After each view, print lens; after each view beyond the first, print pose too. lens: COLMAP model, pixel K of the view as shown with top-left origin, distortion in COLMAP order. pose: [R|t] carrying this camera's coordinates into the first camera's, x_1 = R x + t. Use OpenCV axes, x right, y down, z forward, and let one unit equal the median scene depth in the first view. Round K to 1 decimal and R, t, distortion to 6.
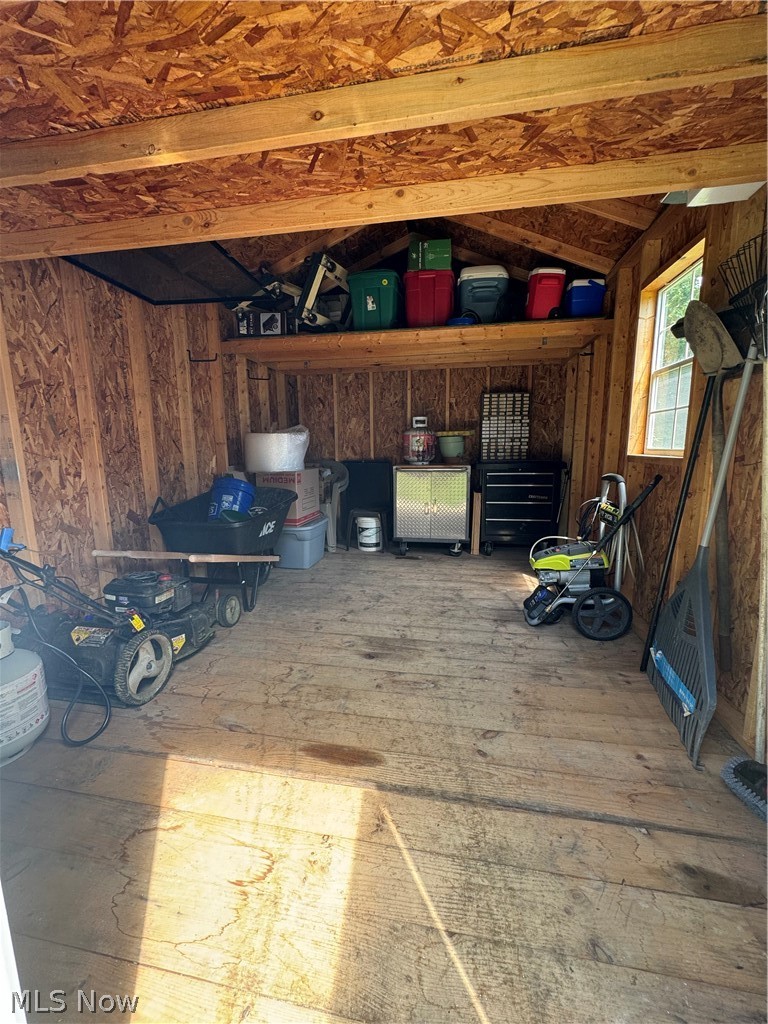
lens RADIAL K [[412.7, 0, 383.4], [0, 412.7, 515.9], [0, 0, 1]] dist [-0.001506, -0.000240]
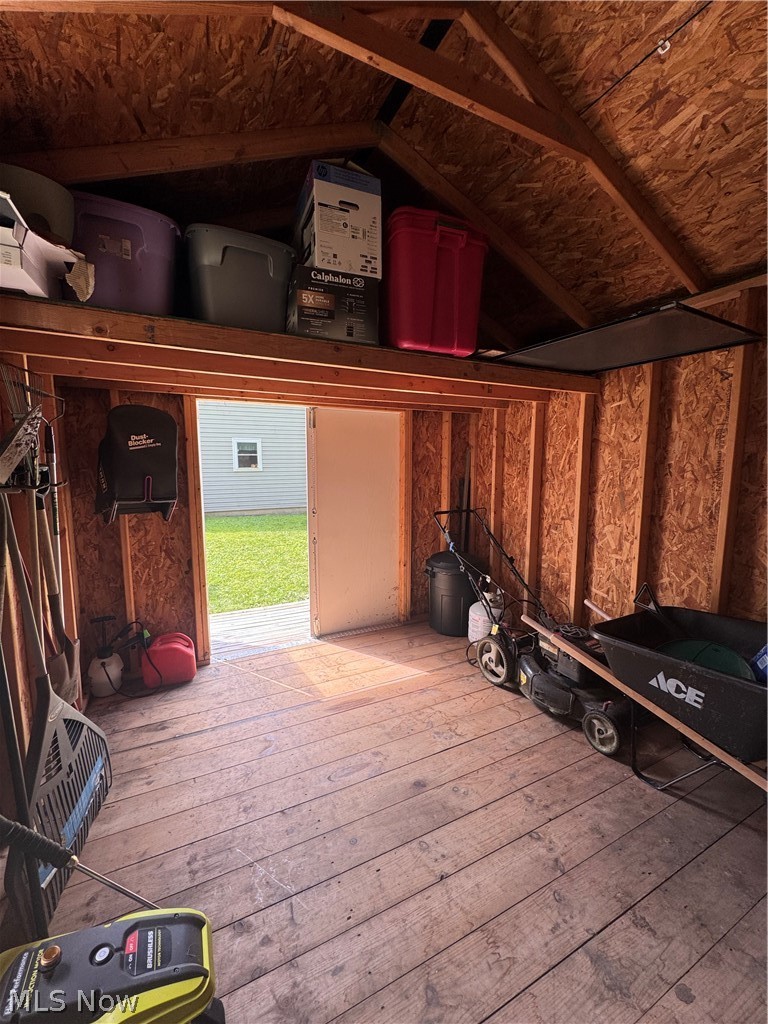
lens RADIAL K [[412.7, 0, 384.3], [0, 412.7, 508.5], [0, 0, 1]] dist [-0.001506, -0.000240]
pose [[-0.802966, 0.074338, -0.591371, 0.475493], [-0.090761, 0.965370, 0.244587, -0.403240], [0.589074, 0.250068, -0.768412, 1.427938]]
